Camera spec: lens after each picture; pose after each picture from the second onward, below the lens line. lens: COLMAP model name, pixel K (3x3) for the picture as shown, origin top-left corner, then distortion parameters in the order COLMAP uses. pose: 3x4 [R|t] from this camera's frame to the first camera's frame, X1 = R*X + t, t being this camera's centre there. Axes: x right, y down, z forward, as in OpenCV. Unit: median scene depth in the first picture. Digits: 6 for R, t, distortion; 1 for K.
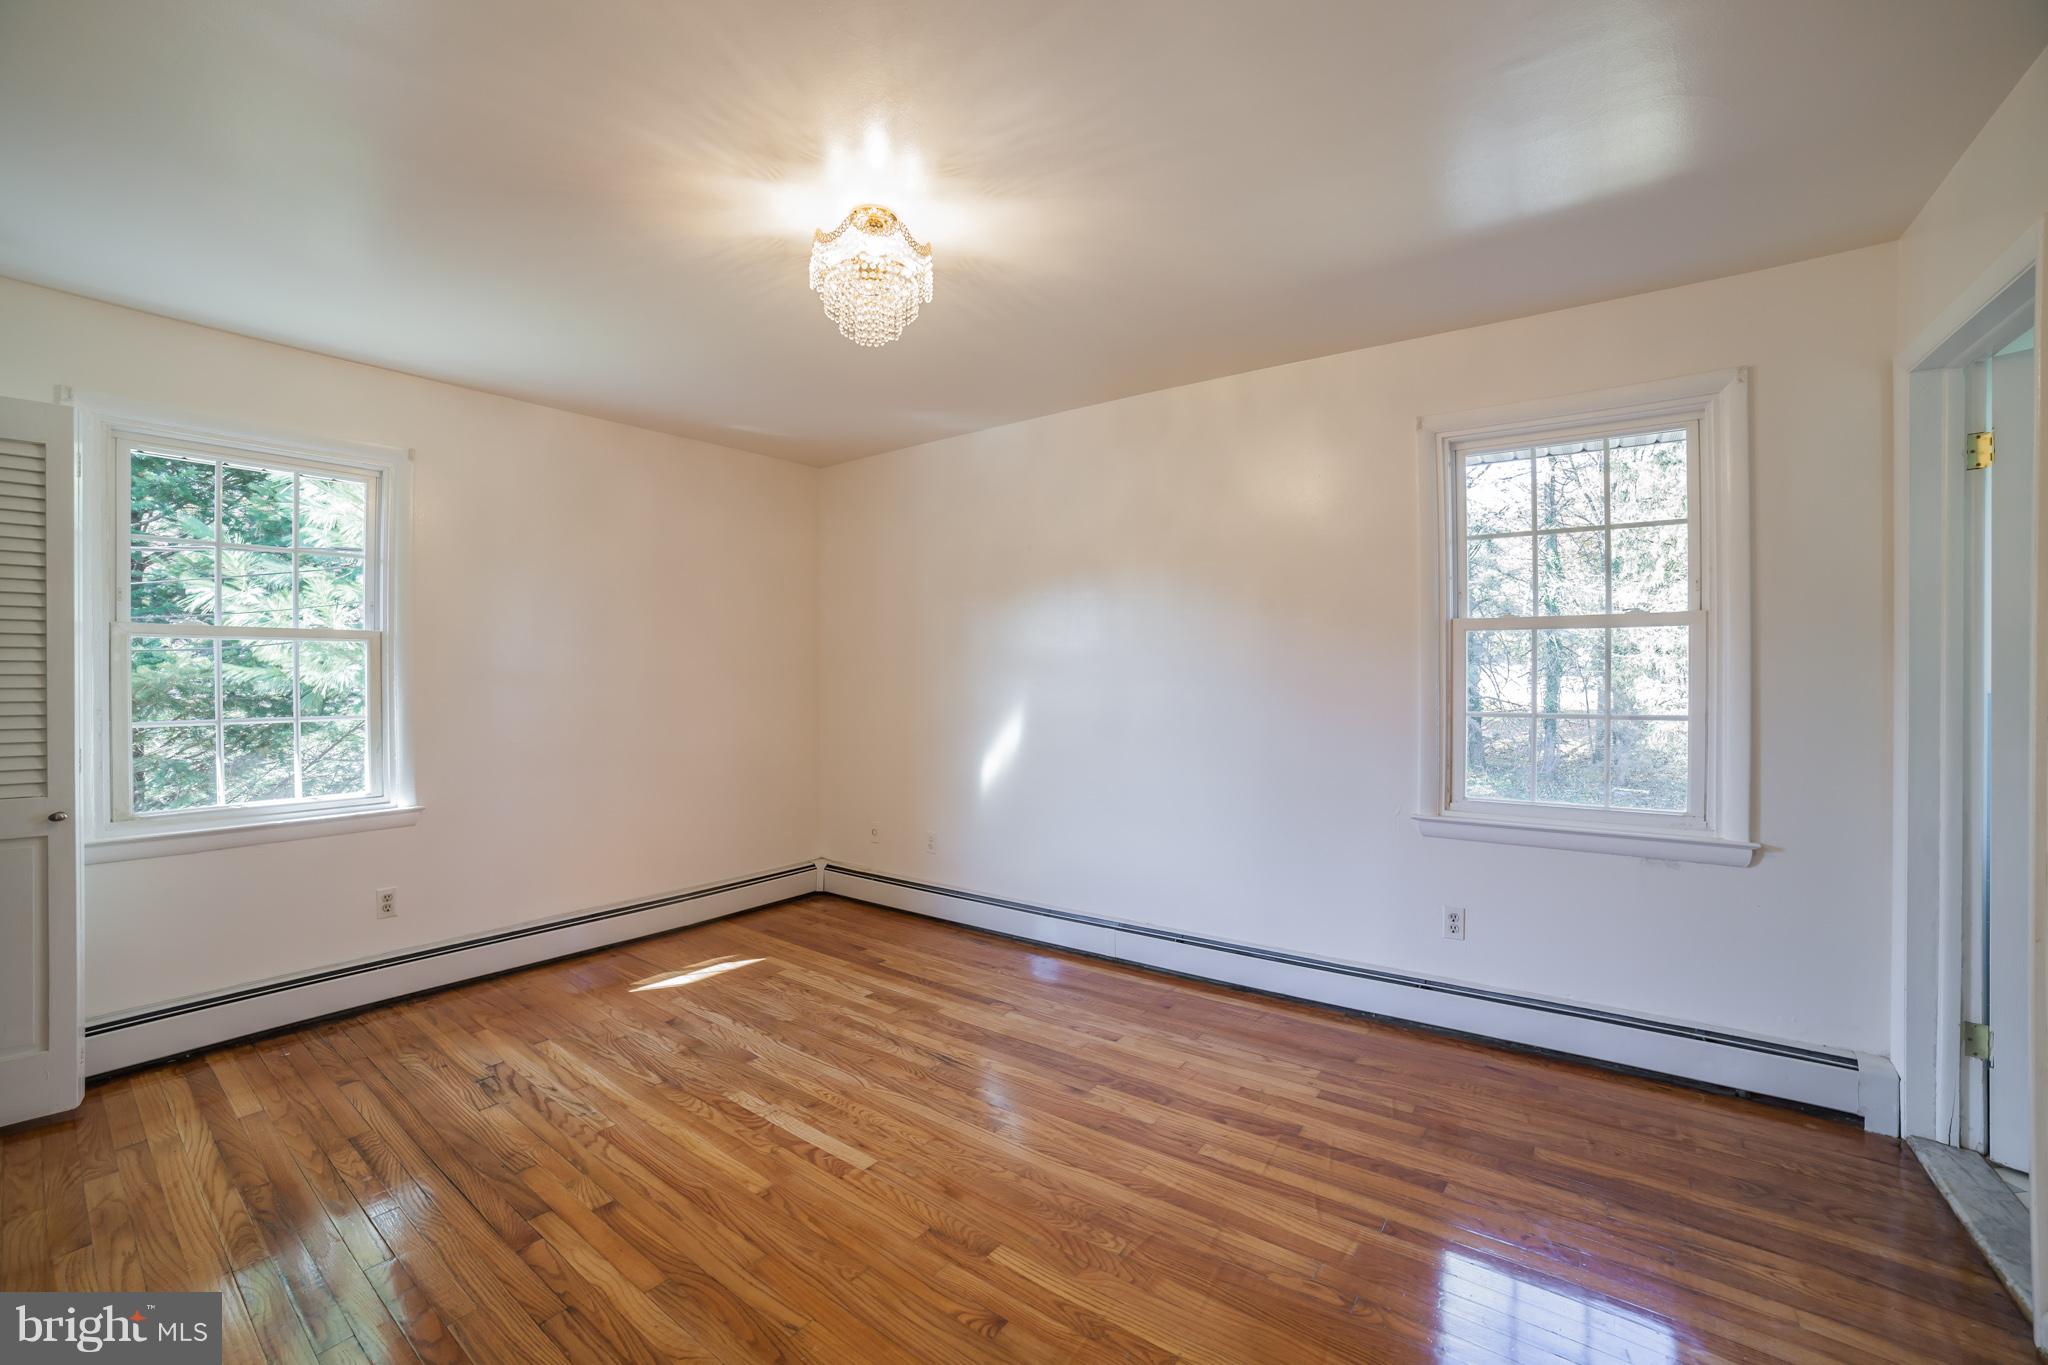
lens RADIAL K [[835.4, 0, 1023.7], [0, 835.4, 677.7], [0, 0, 1]] dist [-0.000378, 0.000040]
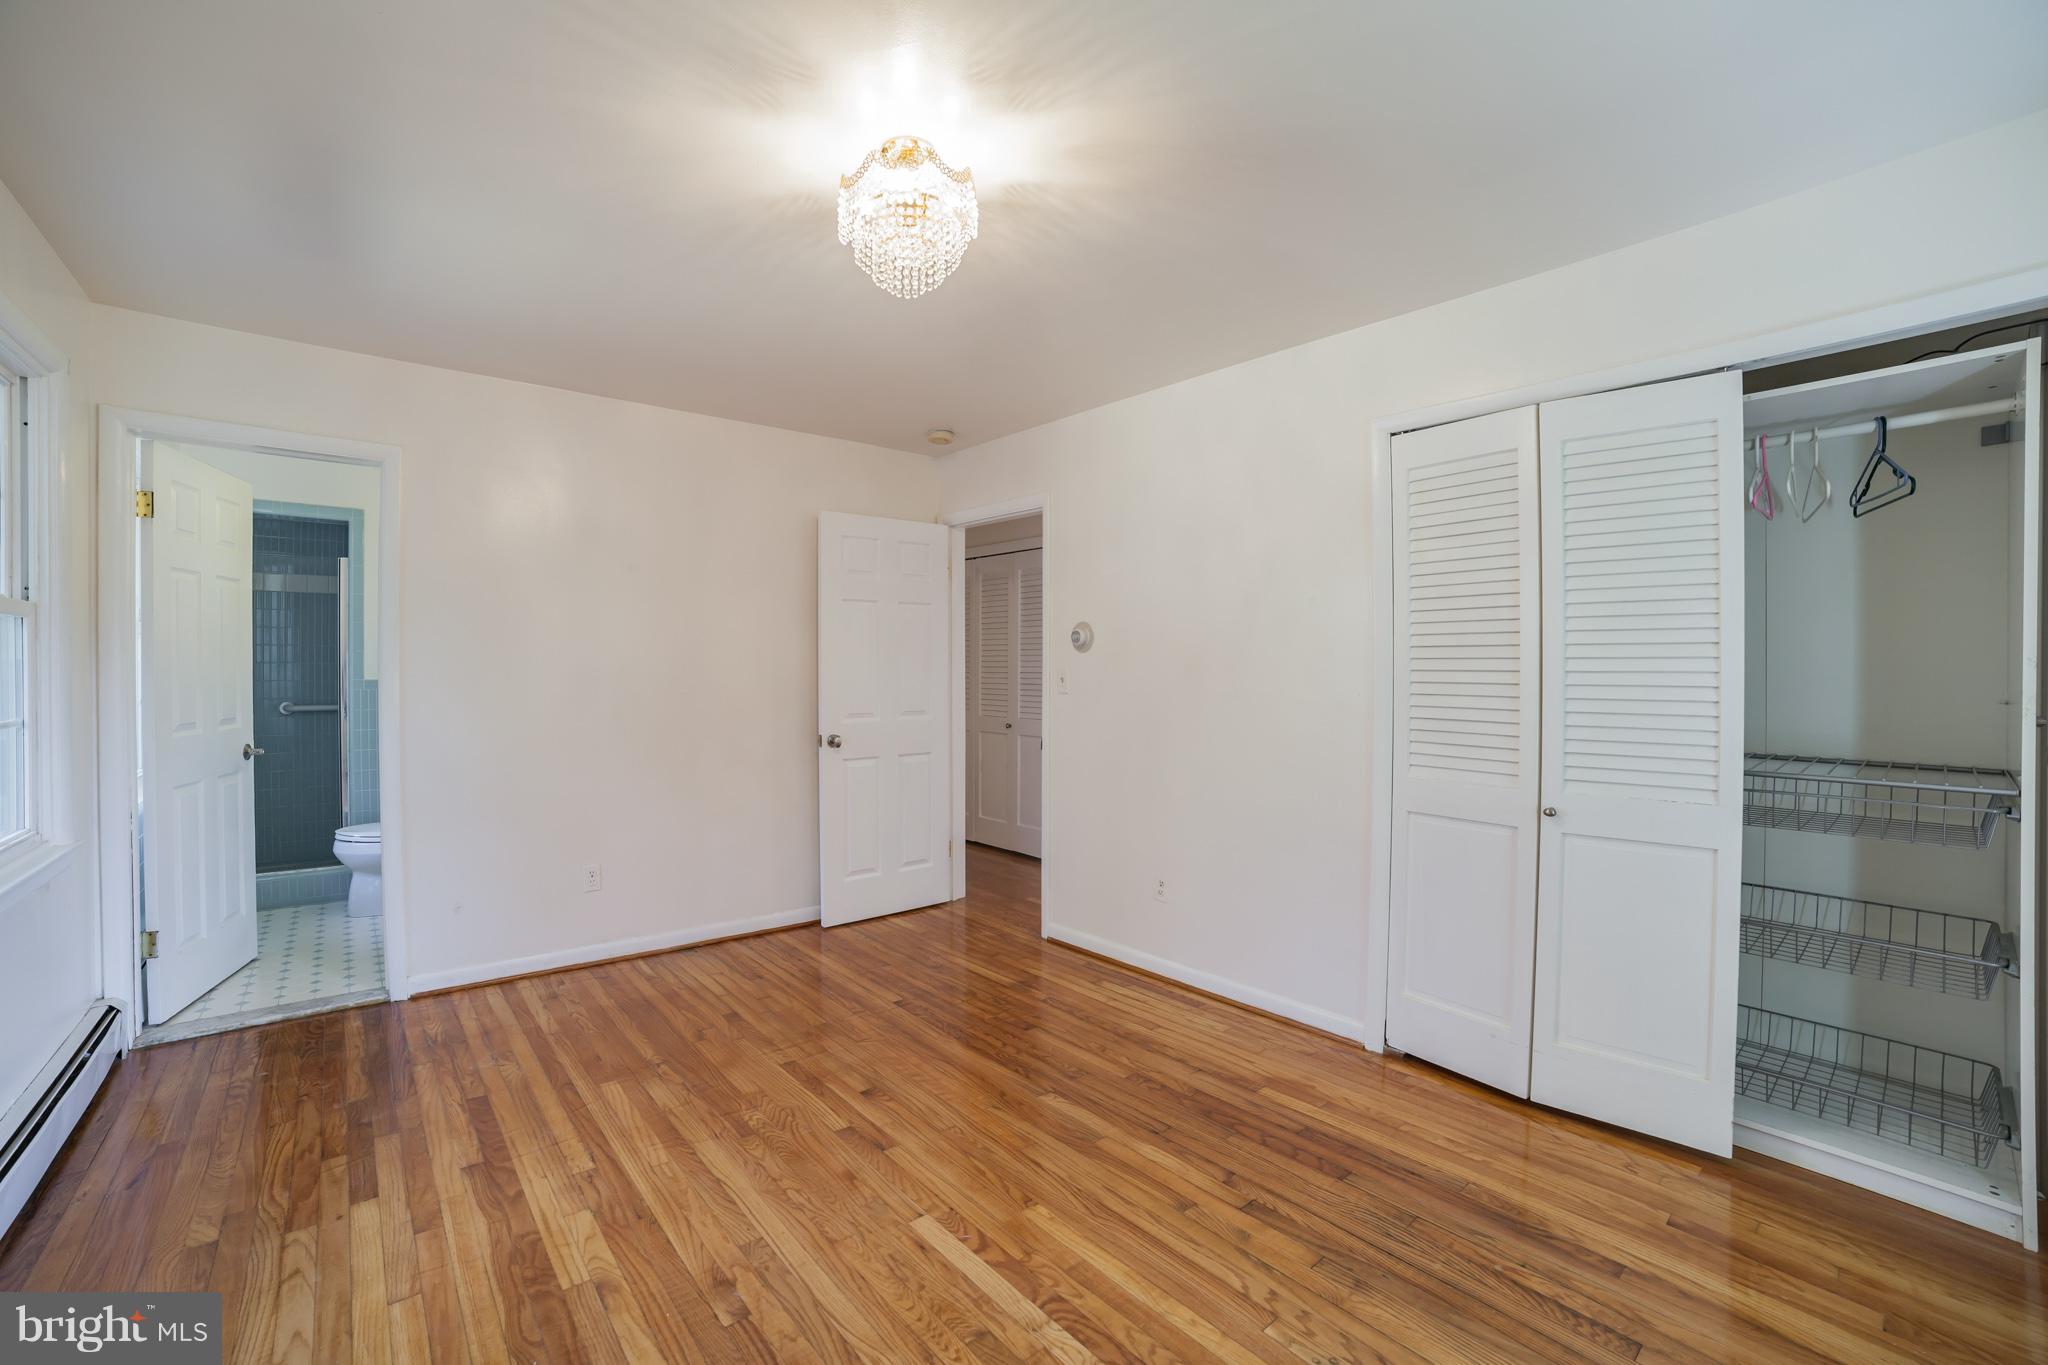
lens RADIAL K [[835.4, 0, 1023.7], [0, 835.4, 677.7], [0, 0, 1]] dist [-0.000378, 0.000040]
pose [[-0.978667, 0.009119, 0.205253, -0.488058], [0.012385, 0.999816, 0.014629, -0.004562], [-0.205081, 0.016859, -0.978600, 1.864652]]
